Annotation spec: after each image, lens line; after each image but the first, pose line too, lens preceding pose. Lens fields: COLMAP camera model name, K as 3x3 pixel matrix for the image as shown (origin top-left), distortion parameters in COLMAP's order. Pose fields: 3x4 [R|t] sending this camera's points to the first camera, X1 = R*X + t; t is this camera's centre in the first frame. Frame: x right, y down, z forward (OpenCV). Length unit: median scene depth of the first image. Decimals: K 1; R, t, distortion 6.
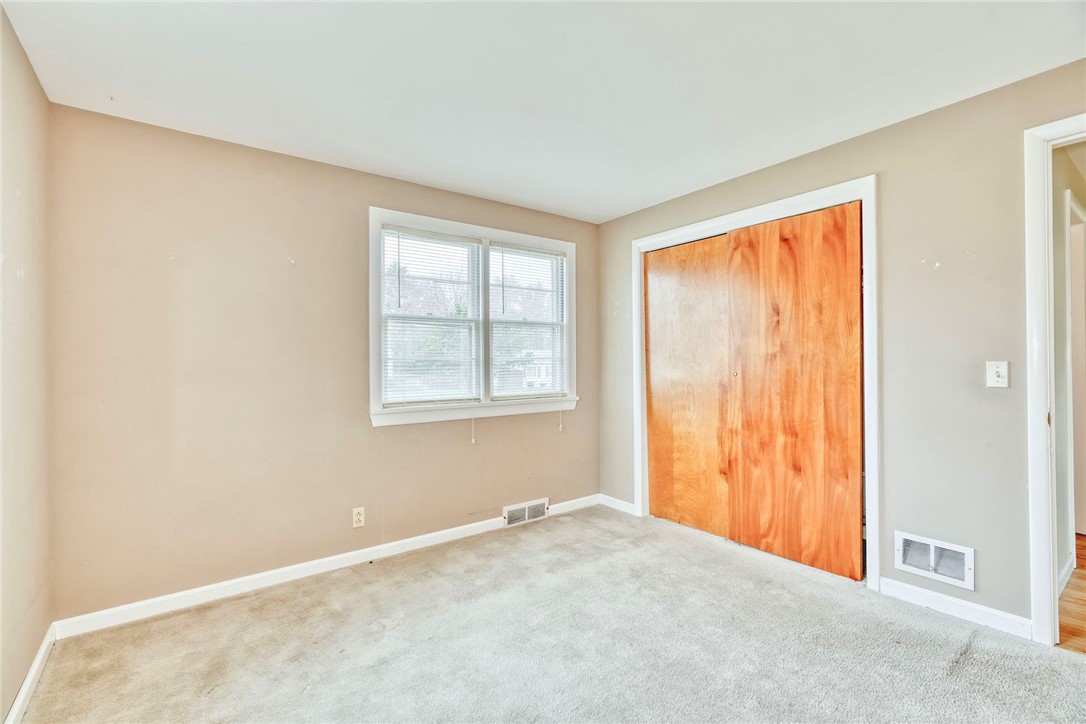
lens RADIAL K [[496.7, 0, 536.0], [0, 496.7, 364.7], [0, 0, 1]] dist [-0.004020, 0.000830]
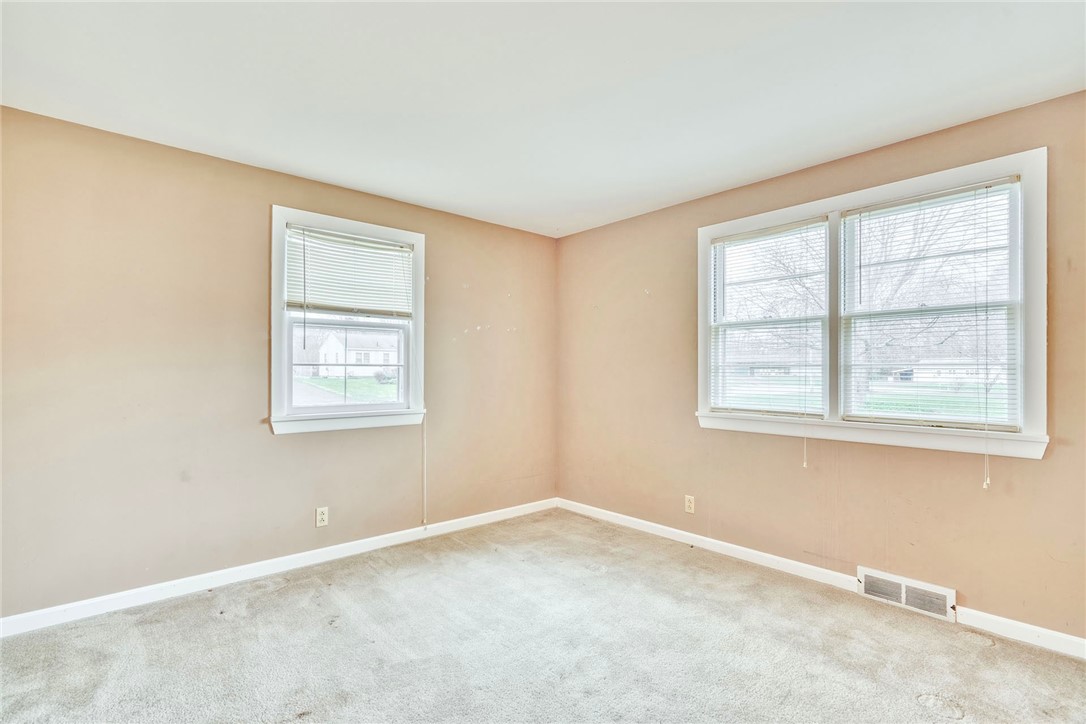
lens RADIAL K [[496.7, 0, 536.0], [0, 496.7, 364.7], [0, 0, 1]] dist [-0.004020, 0.000830]
pose [[0.078335, -0.001026, -0.996927, 0.654496], [-0.003596, 0.999993, -0.001312, -0.010374], [0.996921, 0.003688, 0.078331, 0.477496]]
